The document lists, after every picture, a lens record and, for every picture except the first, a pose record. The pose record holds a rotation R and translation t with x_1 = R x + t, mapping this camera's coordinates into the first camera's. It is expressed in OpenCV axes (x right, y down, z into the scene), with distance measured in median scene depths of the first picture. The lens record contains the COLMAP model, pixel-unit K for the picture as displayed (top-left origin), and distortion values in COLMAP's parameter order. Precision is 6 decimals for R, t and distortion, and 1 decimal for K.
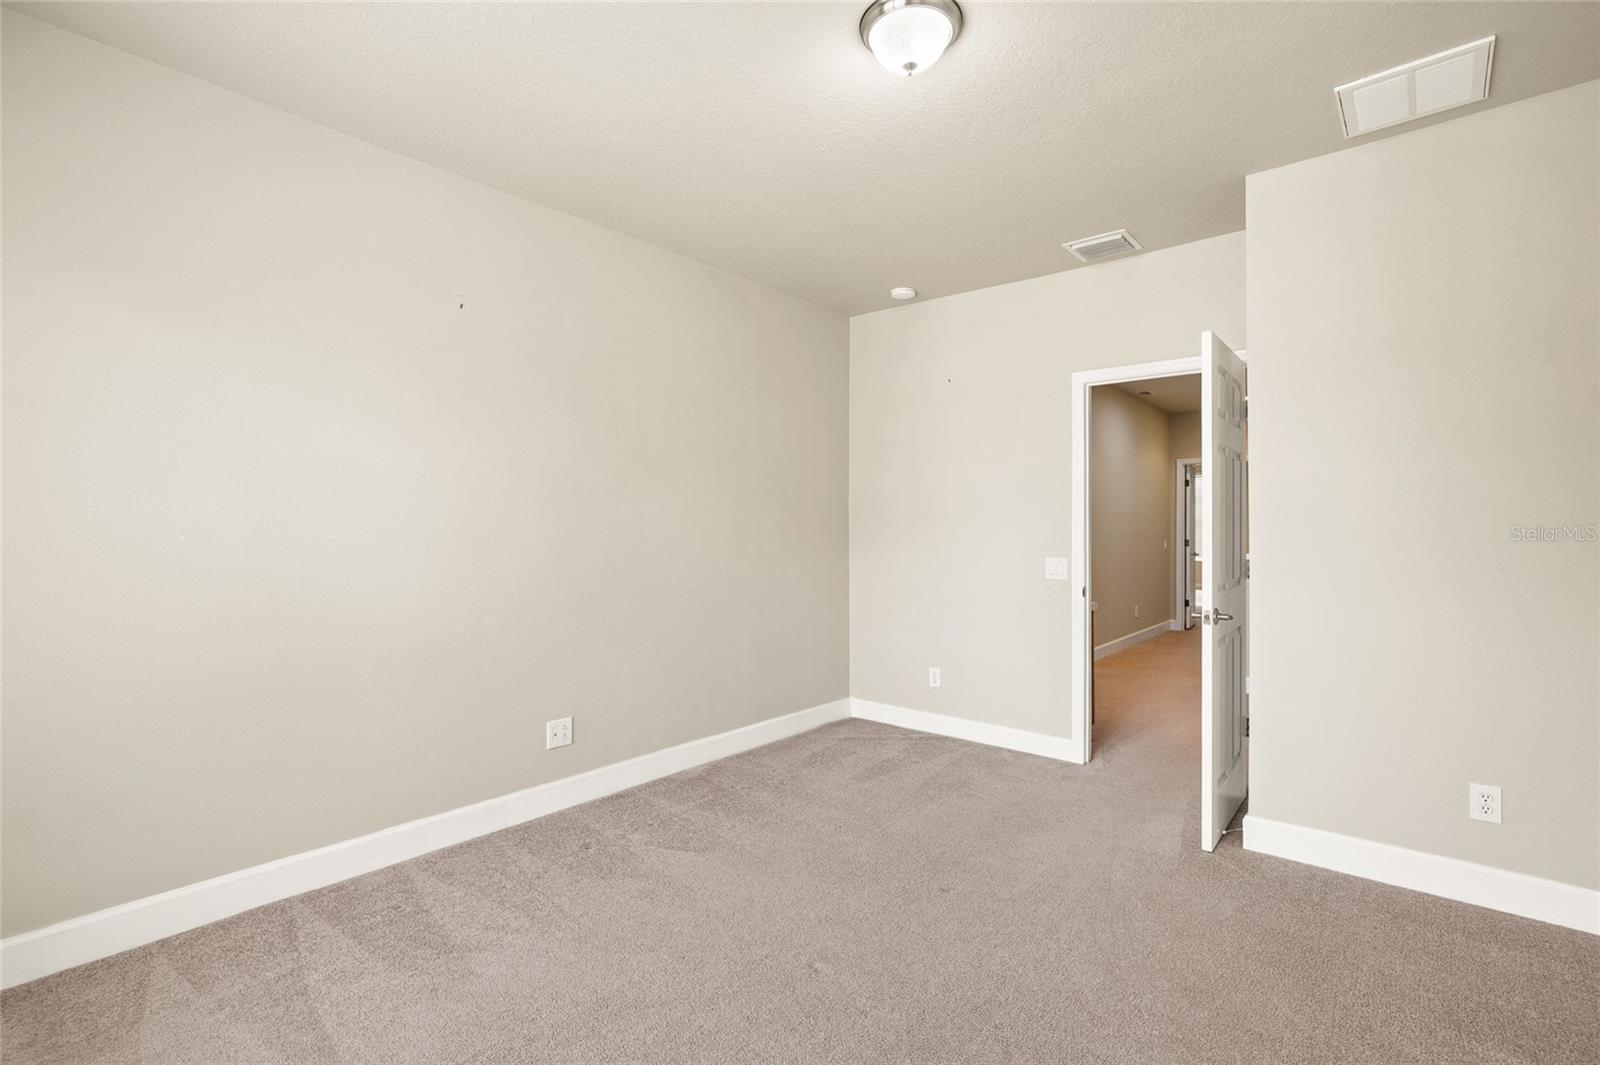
lens RADIAL K [[730.4, 0, 795.5], [0, 730.4, 529.7], [0, 0, 1]] dist [0.009163, 0.000441]
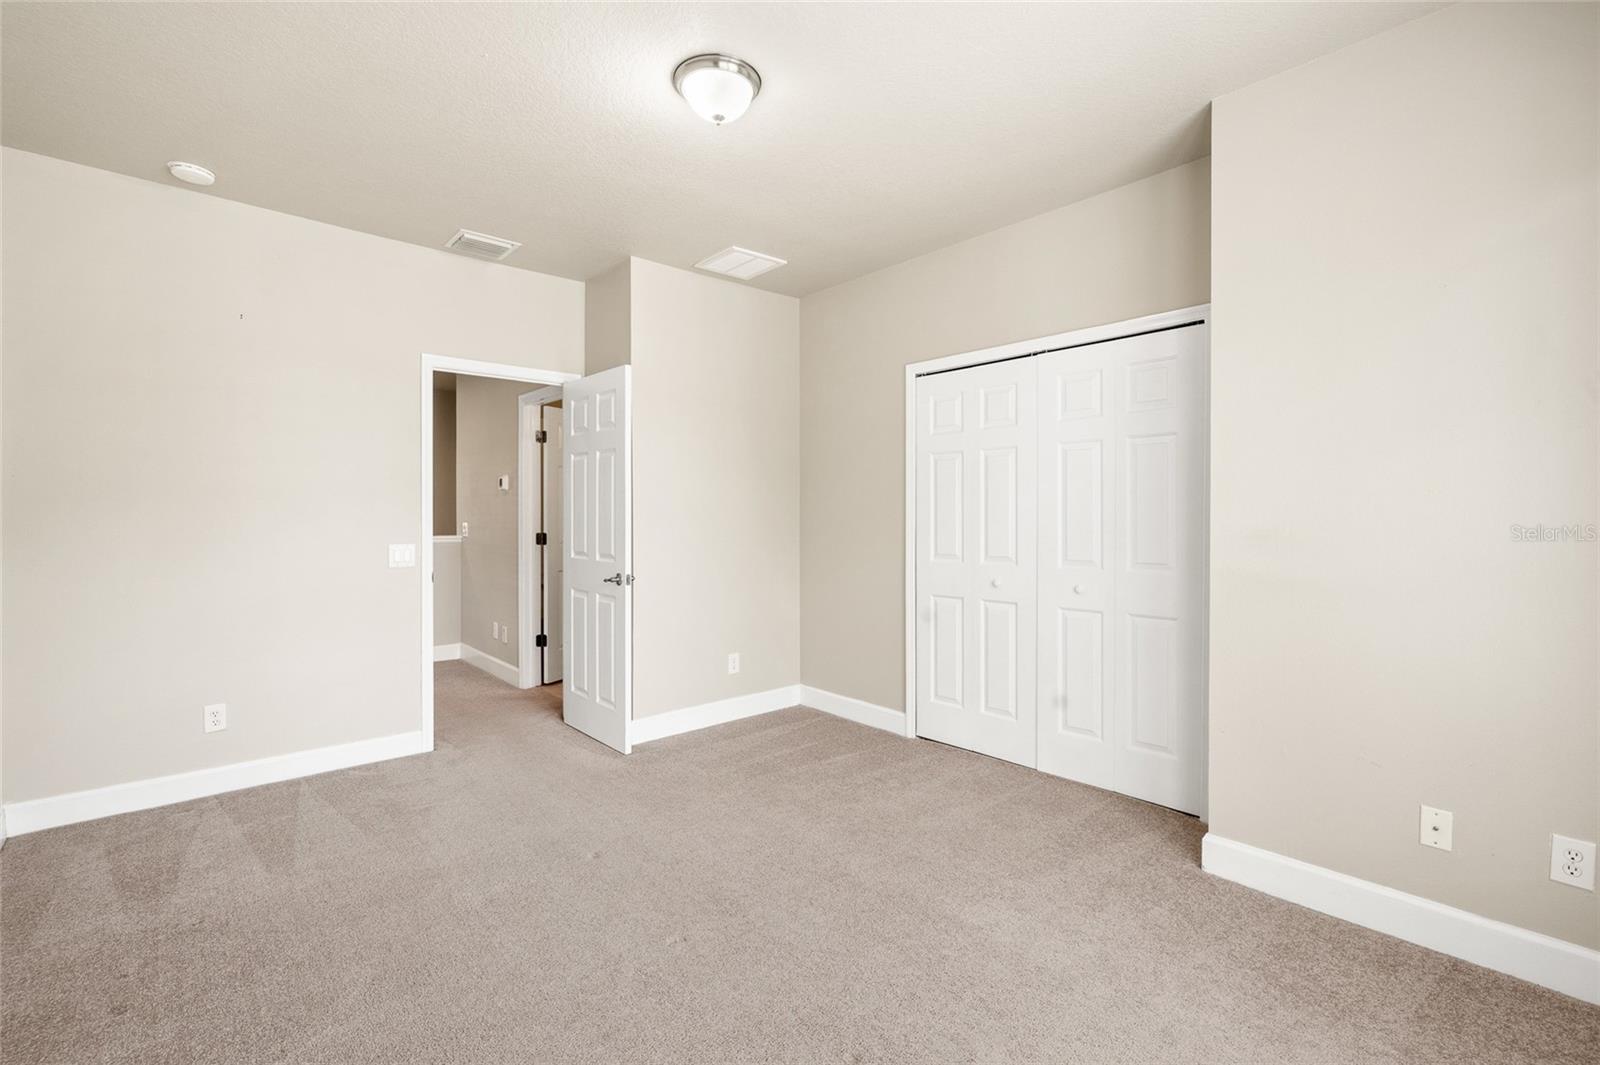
lens RADIAL K [[730.4, 0, 791.4], [0, 730.4, 519.7], [0, 0, 1]] dist [0.009163, 0.000441]
pose [[0.145576, -0.010207, 0.989294, -0.514314], [0.002253, 0.999948, 0.009985, -0.001532], [-0.989345, 0.000775, 0.145591, 0.372206]]
